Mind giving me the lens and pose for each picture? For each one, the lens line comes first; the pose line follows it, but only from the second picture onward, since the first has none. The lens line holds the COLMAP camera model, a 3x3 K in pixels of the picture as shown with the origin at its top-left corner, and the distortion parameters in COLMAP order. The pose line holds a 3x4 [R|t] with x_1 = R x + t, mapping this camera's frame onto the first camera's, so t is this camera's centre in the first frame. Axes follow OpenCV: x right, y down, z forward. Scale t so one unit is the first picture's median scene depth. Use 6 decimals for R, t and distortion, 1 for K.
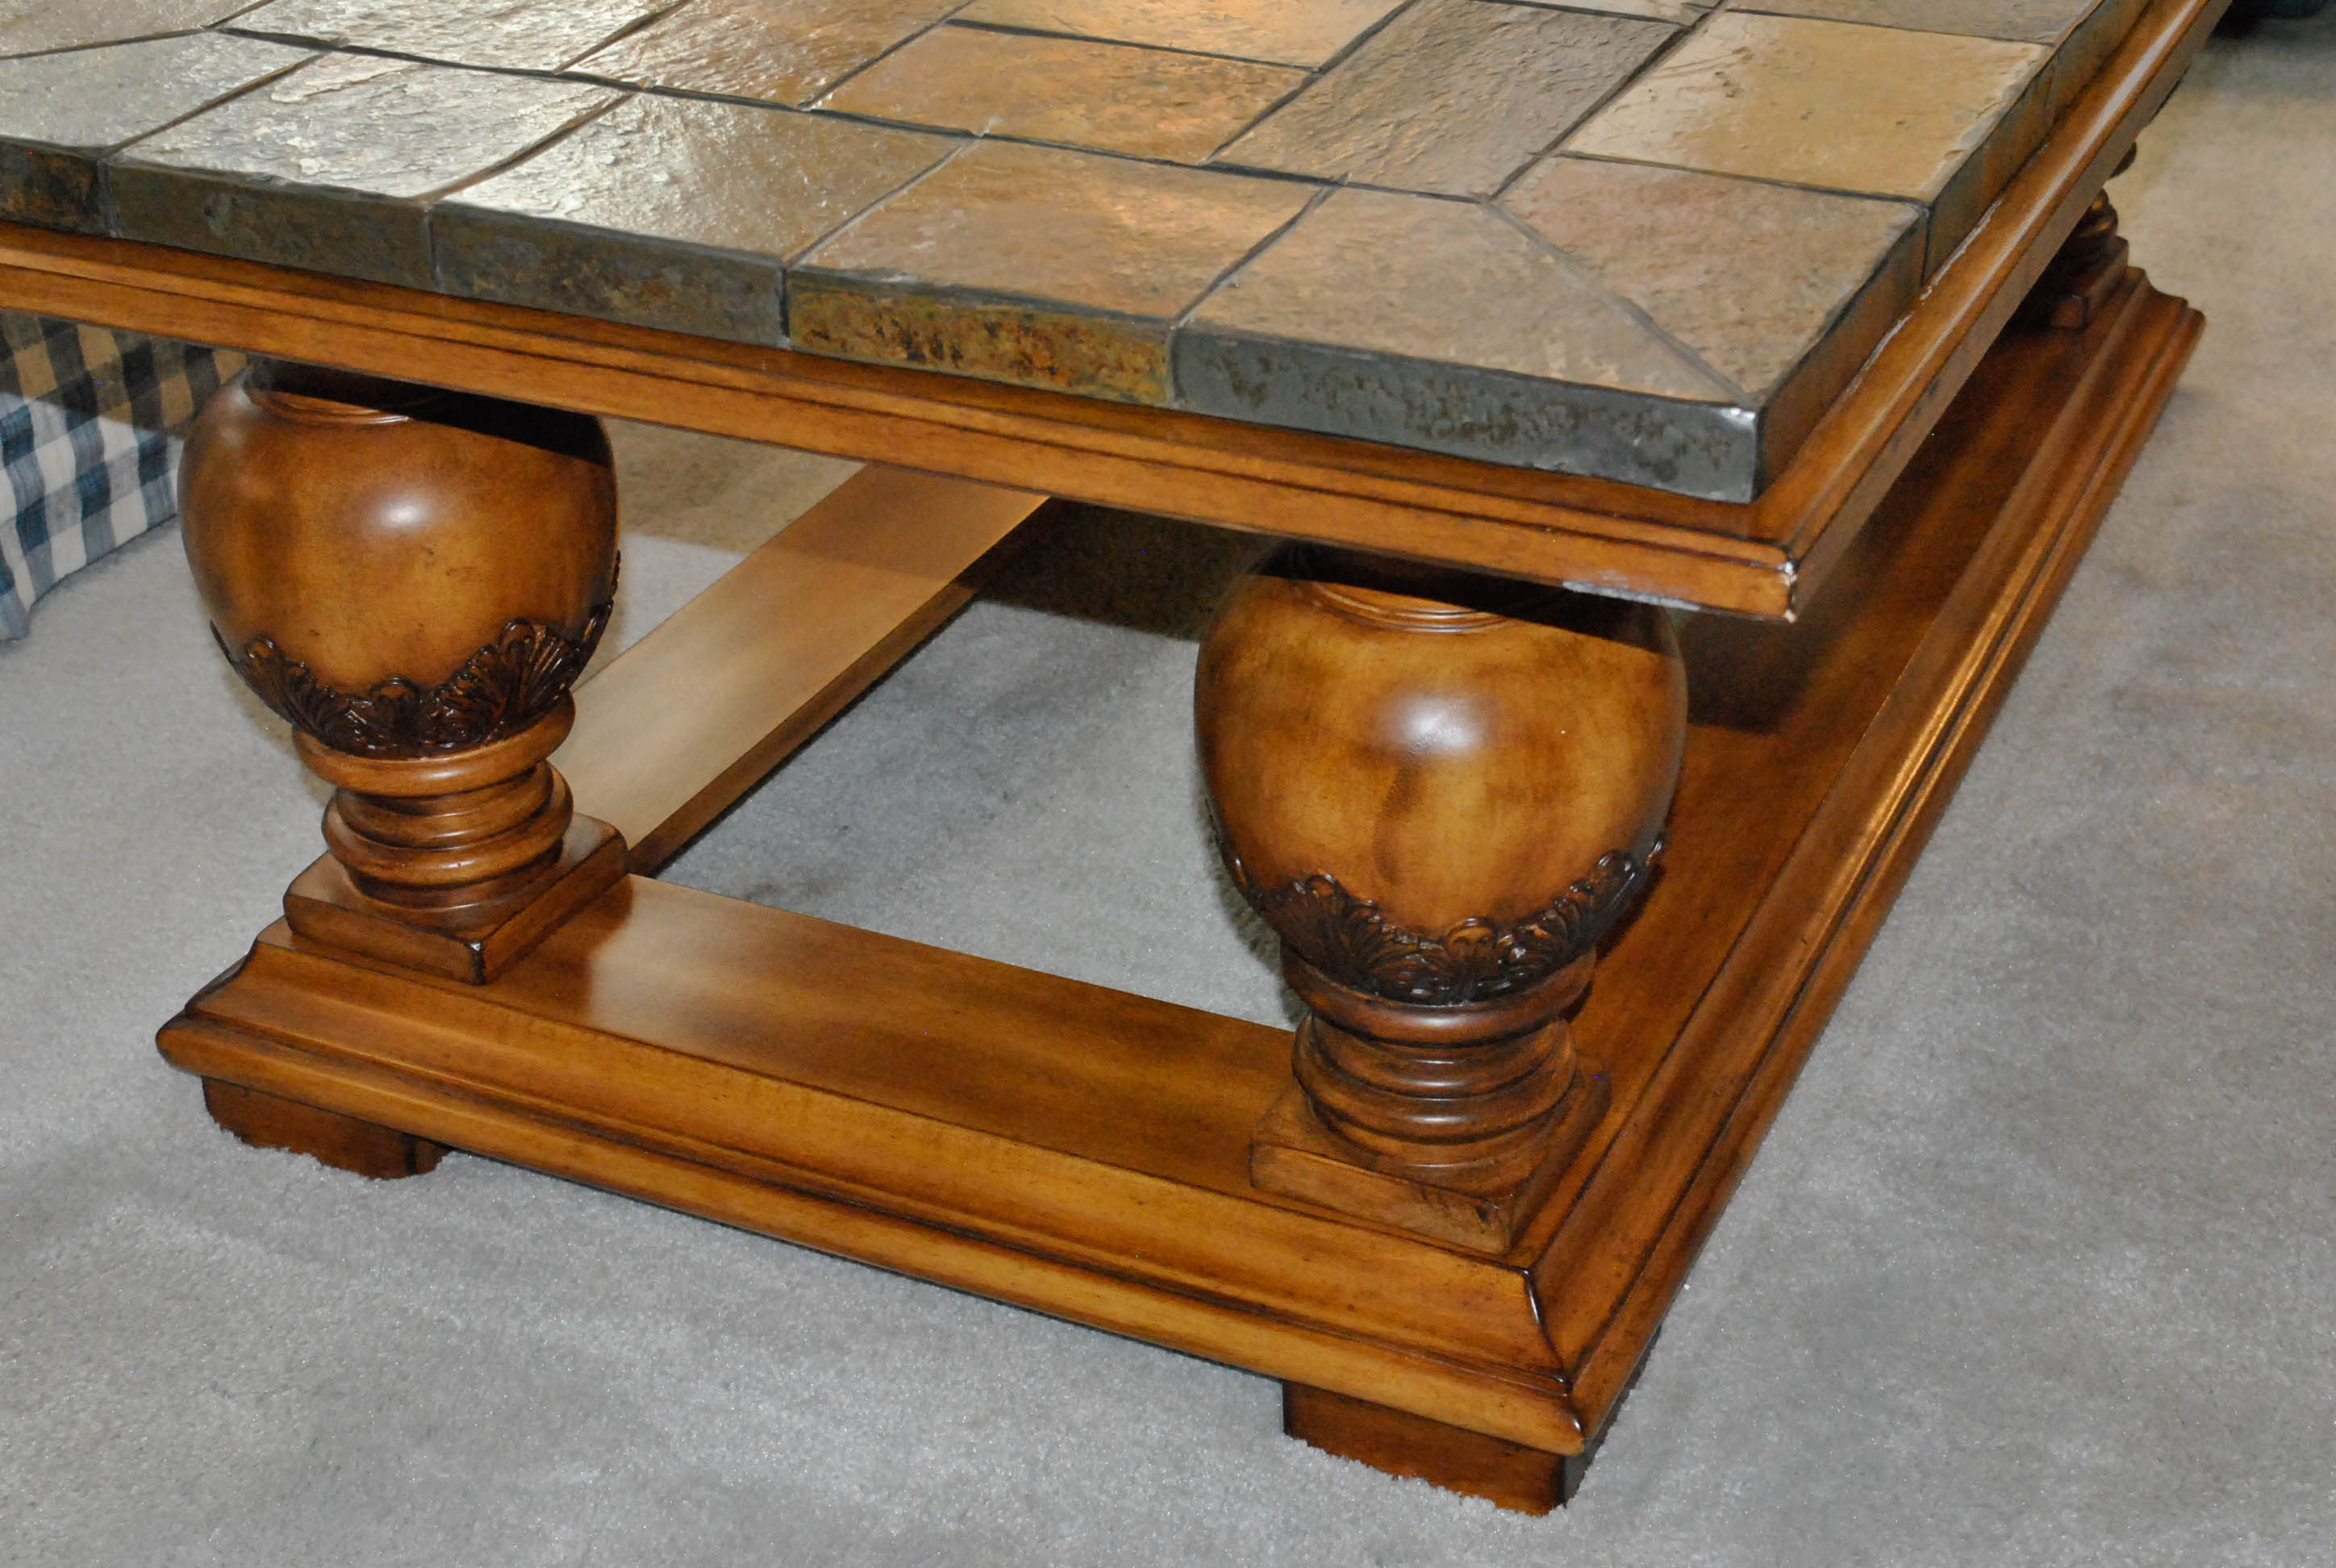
lens RADIAL K [[3465.0, 0, 1168.0], [0, 3465.0, 784.0], [0, 0, 1]] dist [-0.034646, -0.028119]
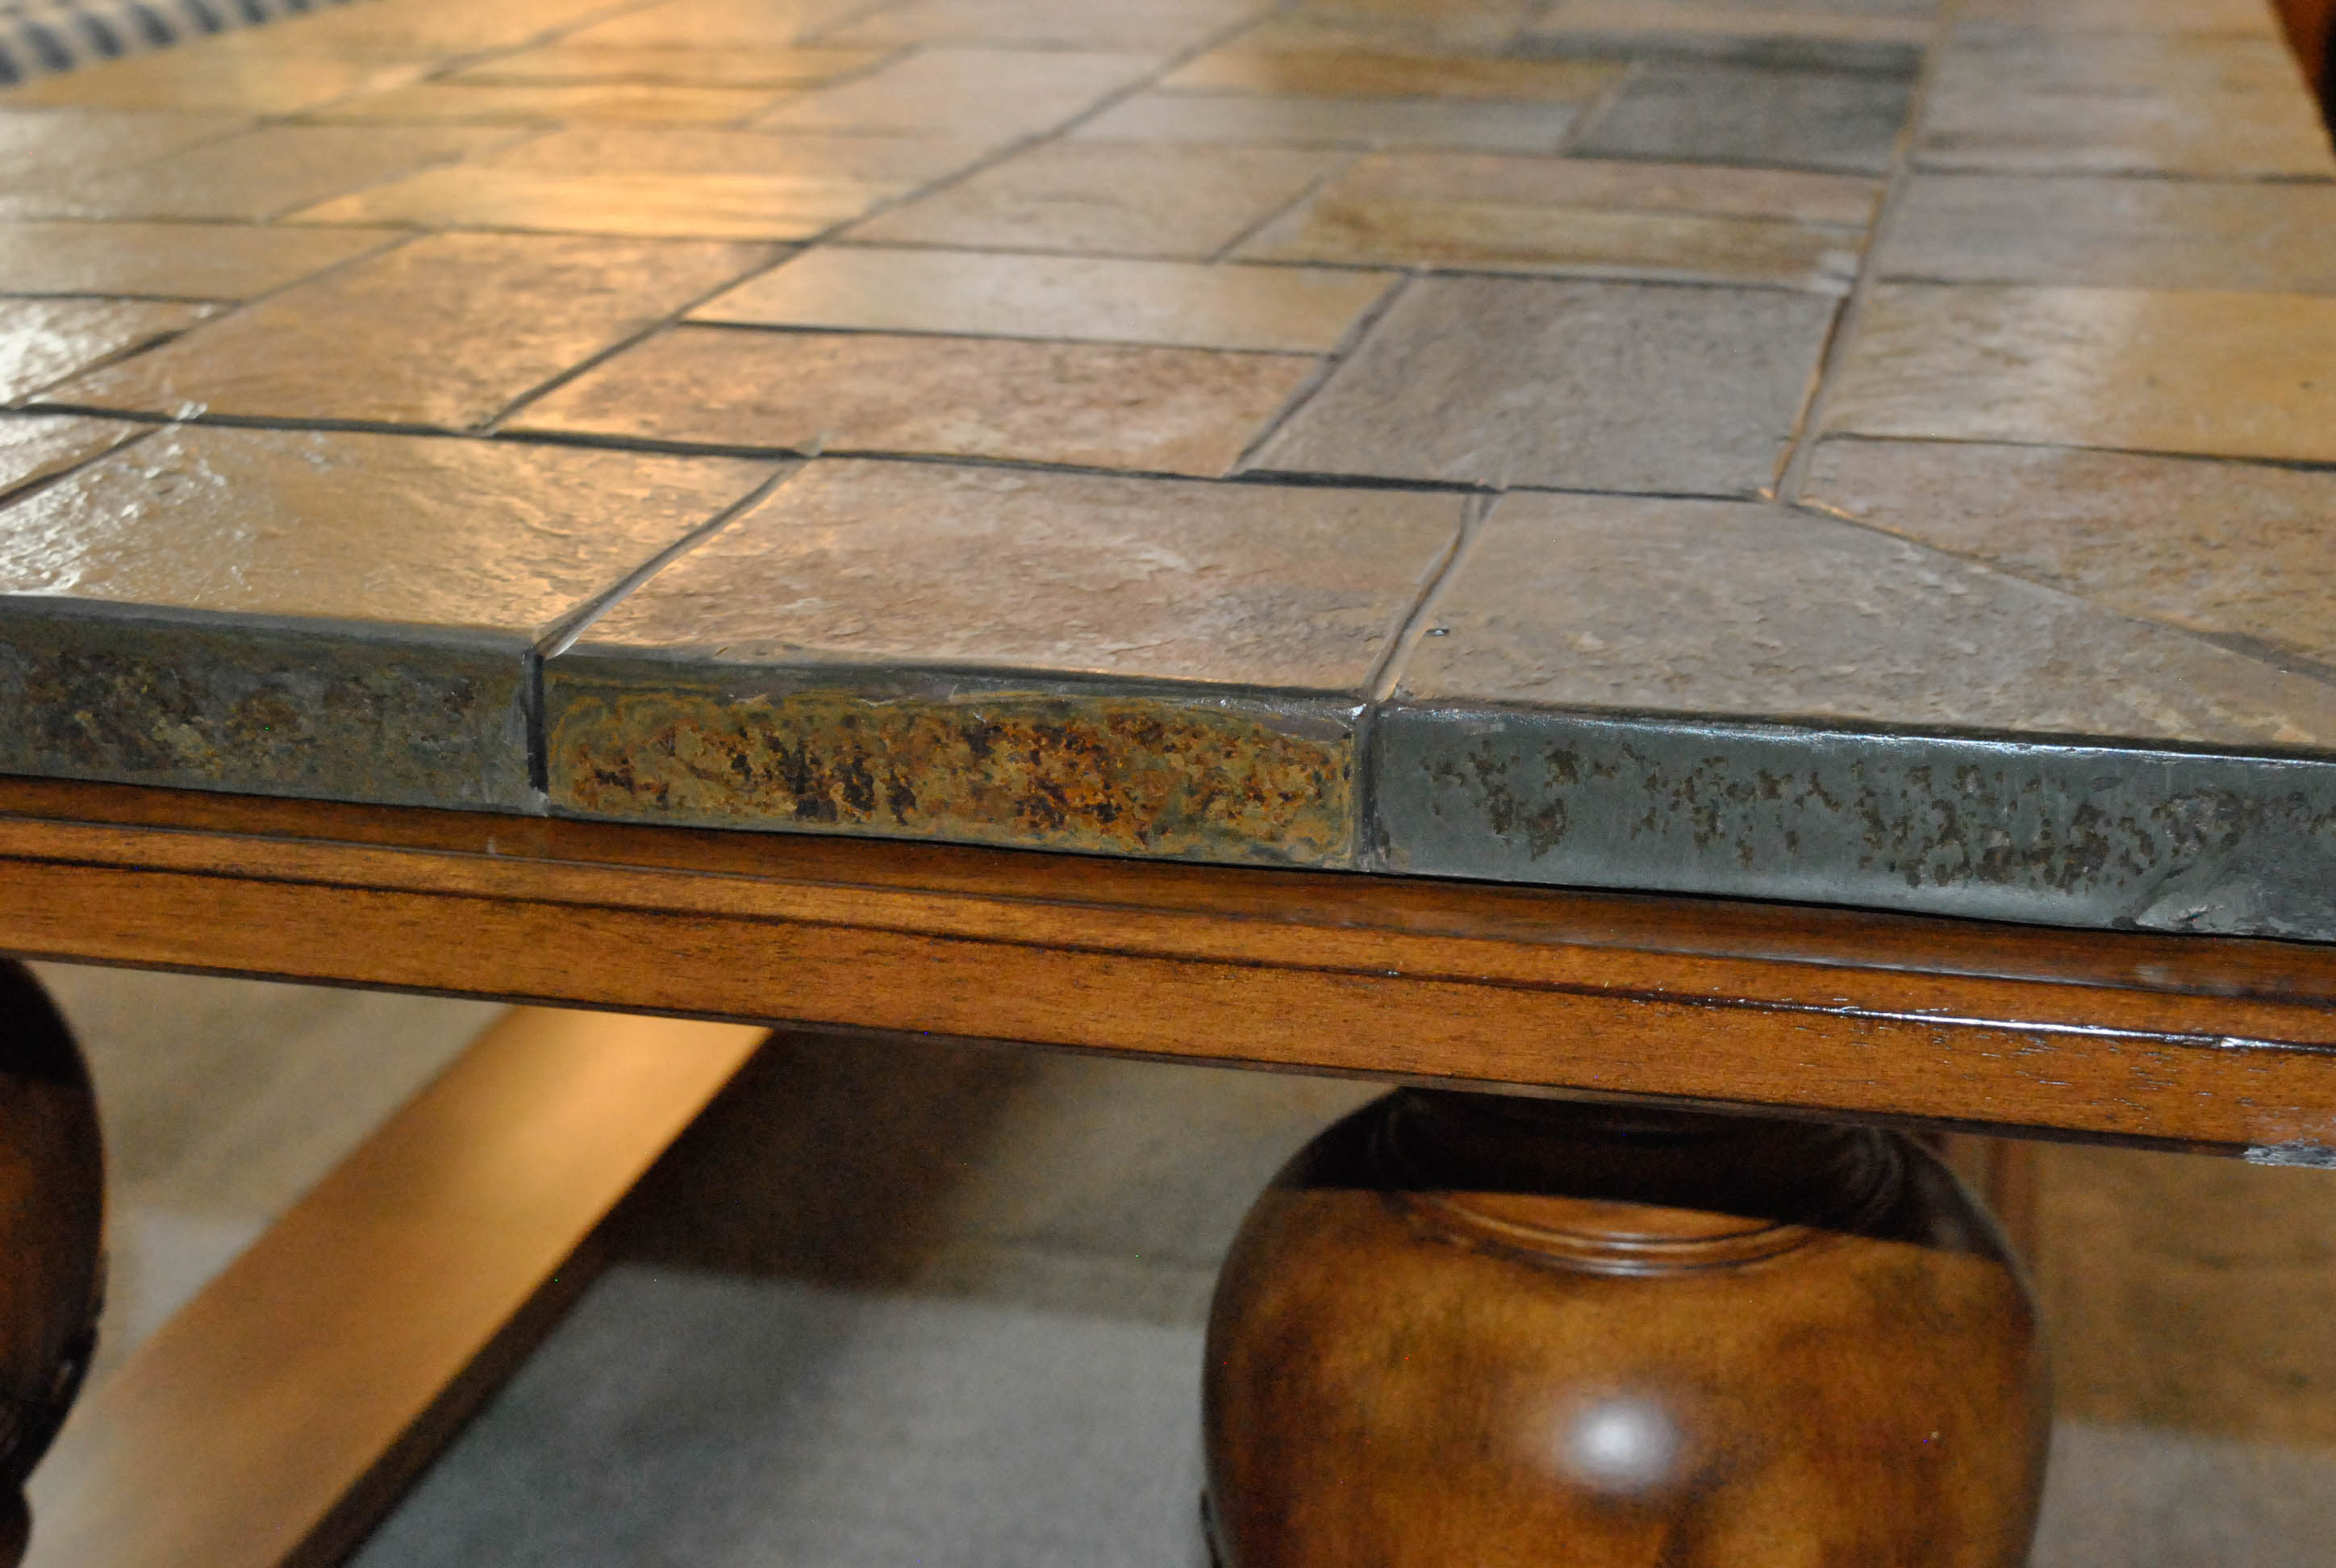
lens RADIAL K [[3465.0, 0, 1168.0], [0, 3465.0, 784.0], [0, 0, 1]] dist [-0.034646, -0.028119]
pose [[0.979874, -0.049457, 0.193393, -0.121043], [0.084495, 0.980510, -0.177369, -0.032198], [-0.180852, 0.190140, 0.964956, 0.501105]]
